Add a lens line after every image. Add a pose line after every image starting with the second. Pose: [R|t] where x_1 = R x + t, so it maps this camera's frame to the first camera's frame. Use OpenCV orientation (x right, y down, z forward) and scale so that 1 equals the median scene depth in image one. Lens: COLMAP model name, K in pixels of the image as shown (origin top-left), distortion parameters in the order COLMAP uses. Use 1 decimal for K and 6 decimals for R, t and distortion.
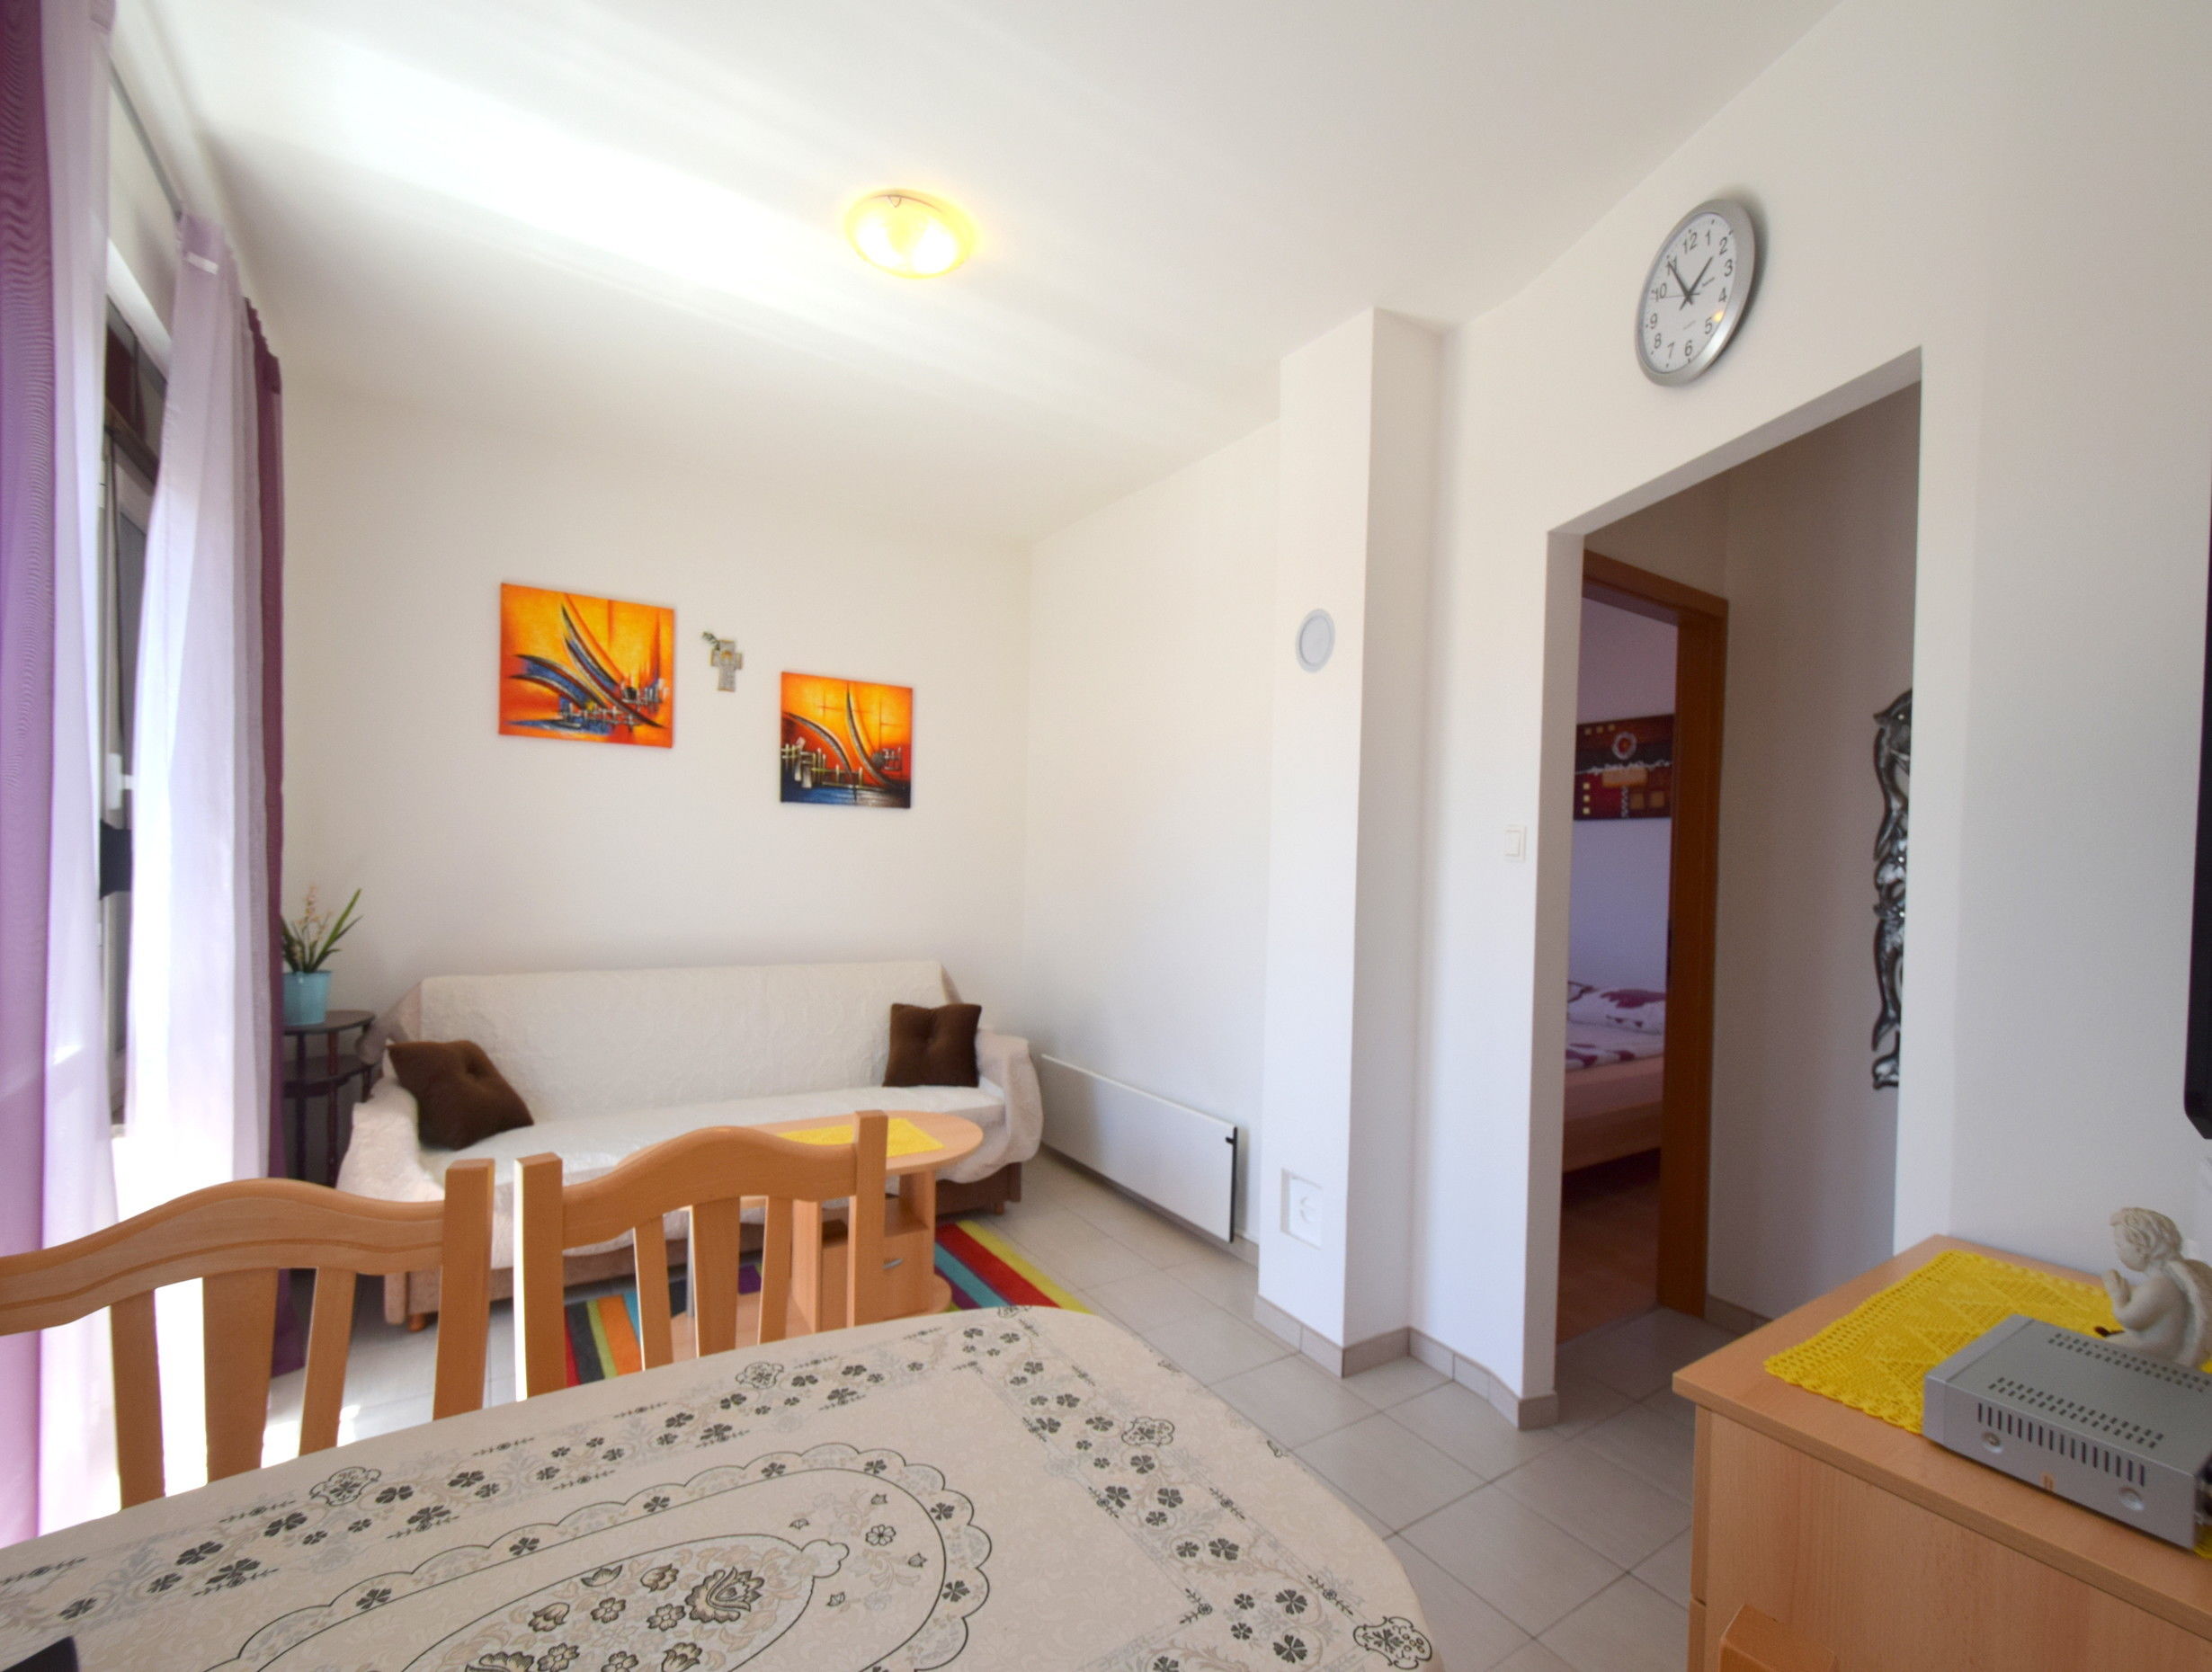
lens RADIAL K [[954.6, 0, 1114.5], [0, 954.6, 880.4], [0, 0, 1]] dist [0.001442, -0.000250]
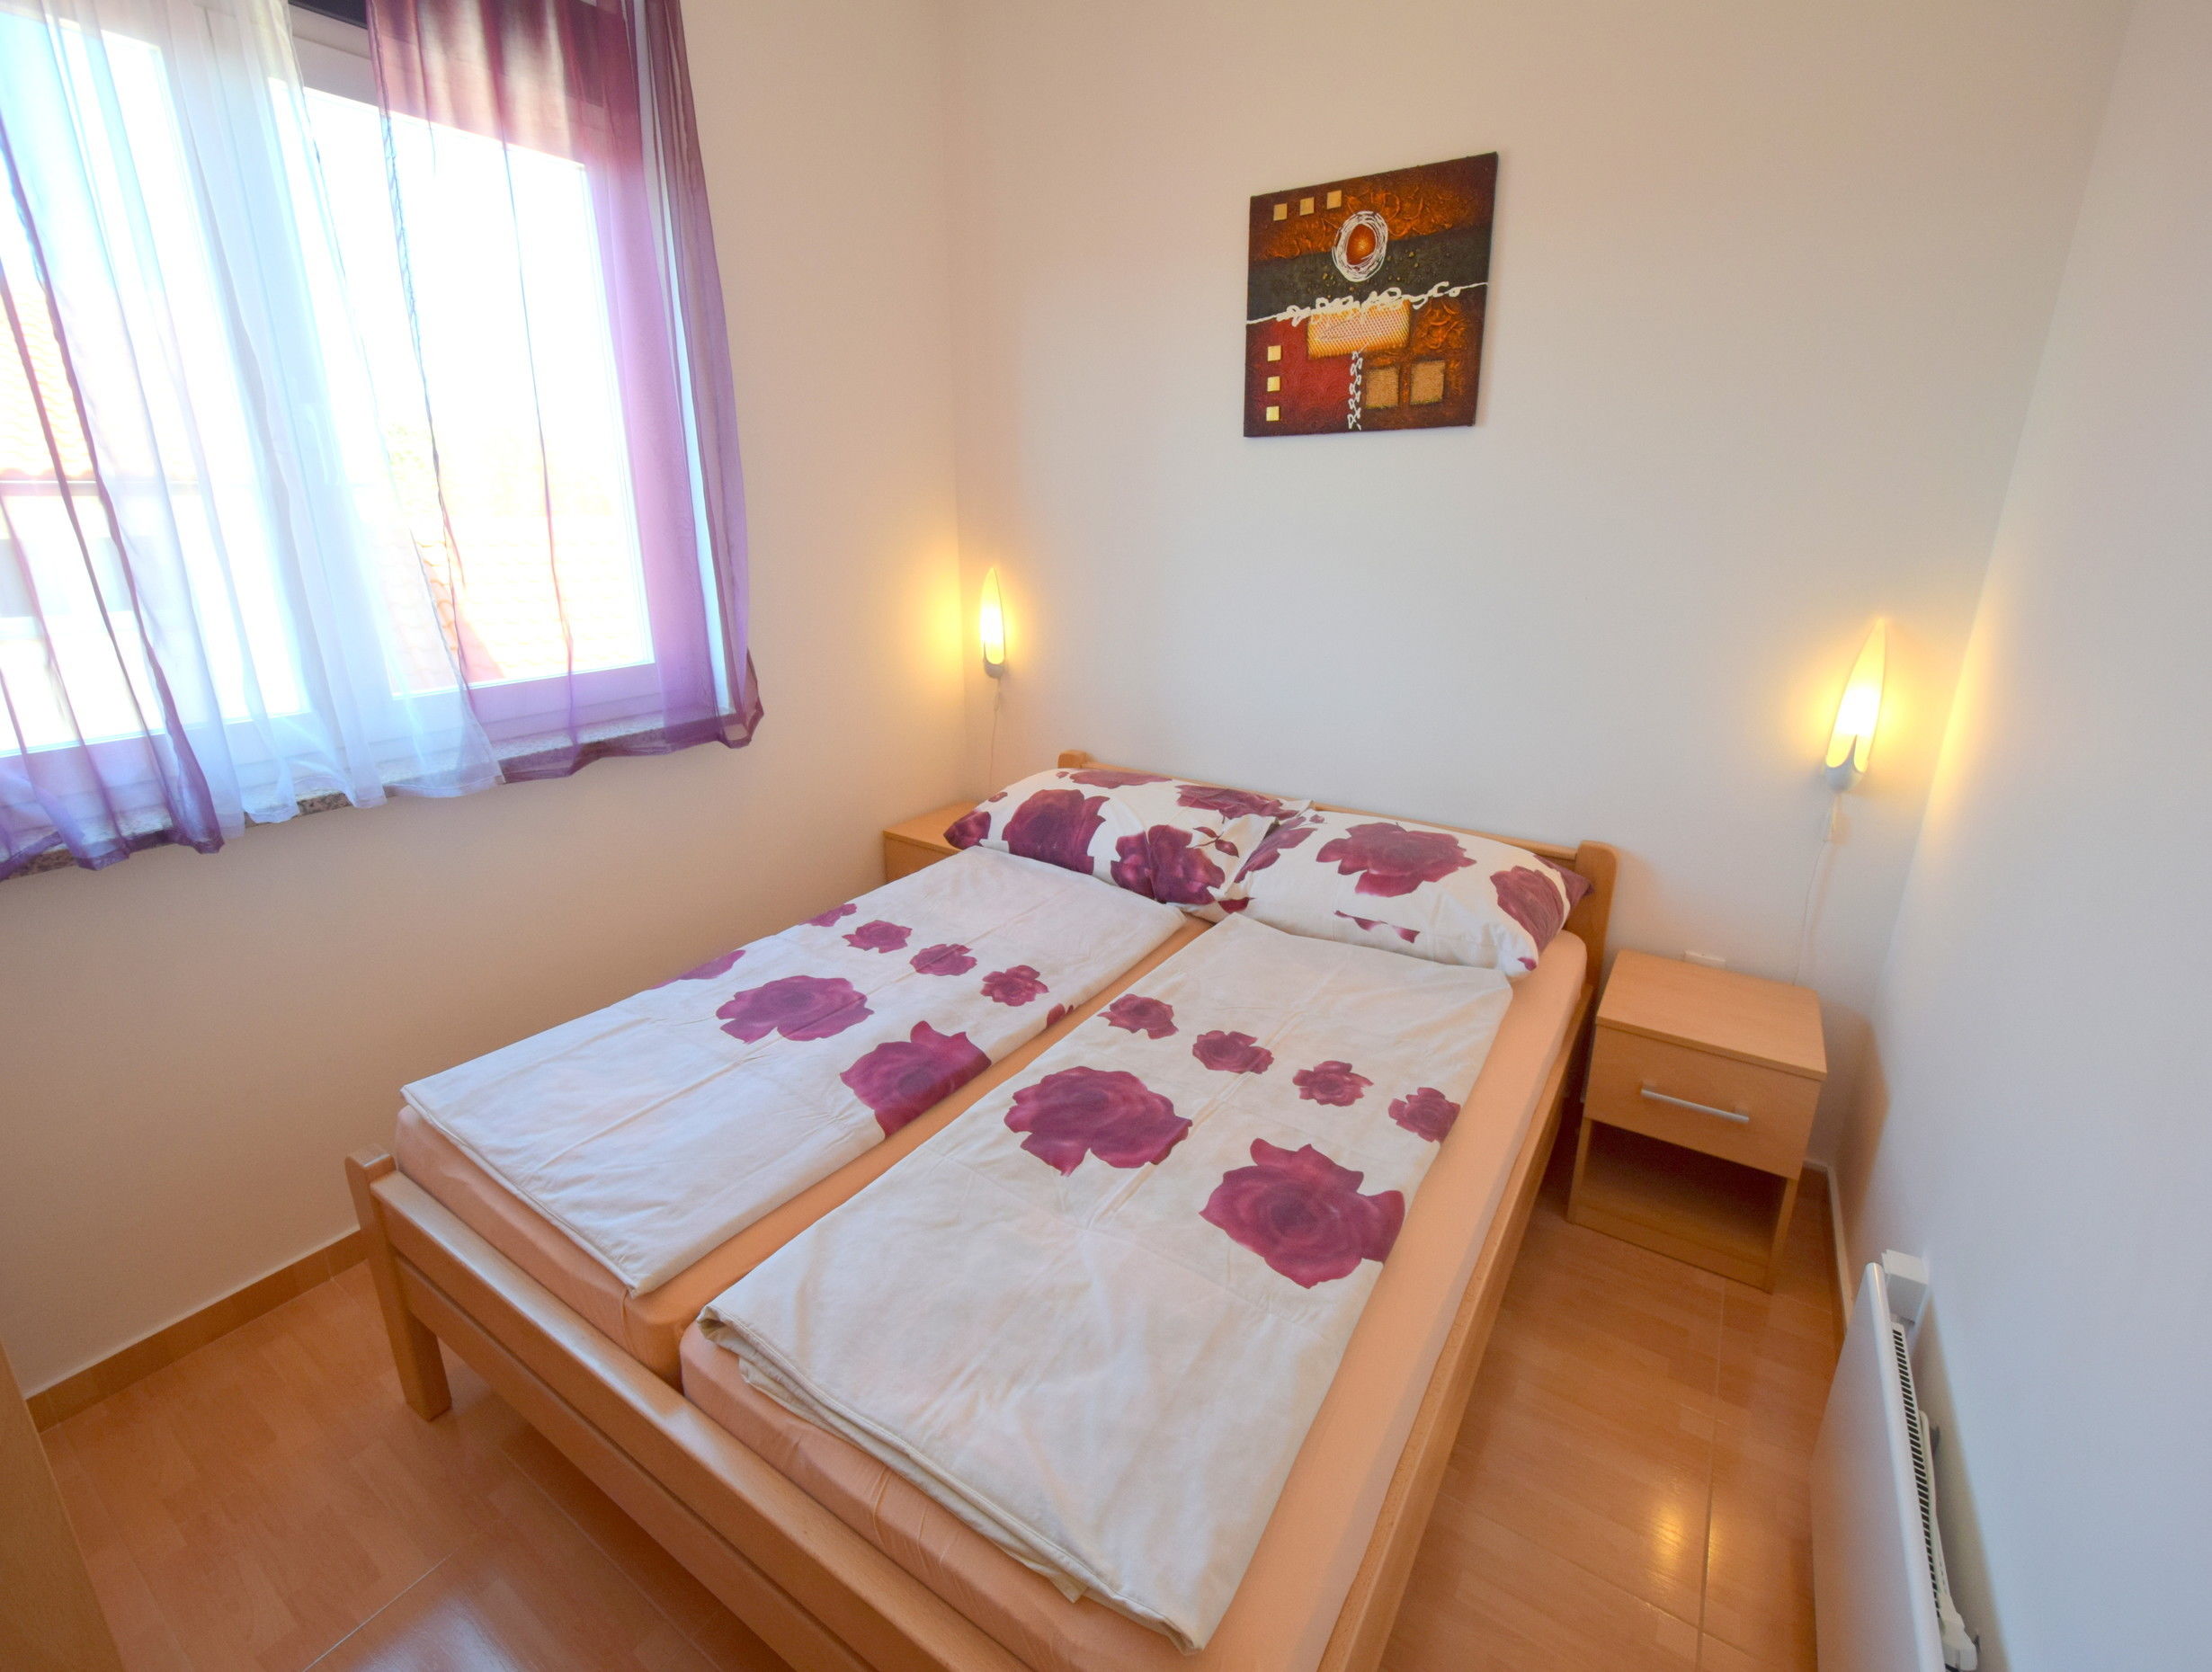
lens RADIAL K [[954.2, 0, 1114.8], [0, 954.2, 830.3], [0, 0, 1]] dist [0.002543, -0.000459]
pose [[0.919360, -0.137581, 0.368577, 0.339824], [0.021302, 0.952893, 0.302557, -0.034221], [-0.392841, -0.270308, 0.878982, 0.847045]]
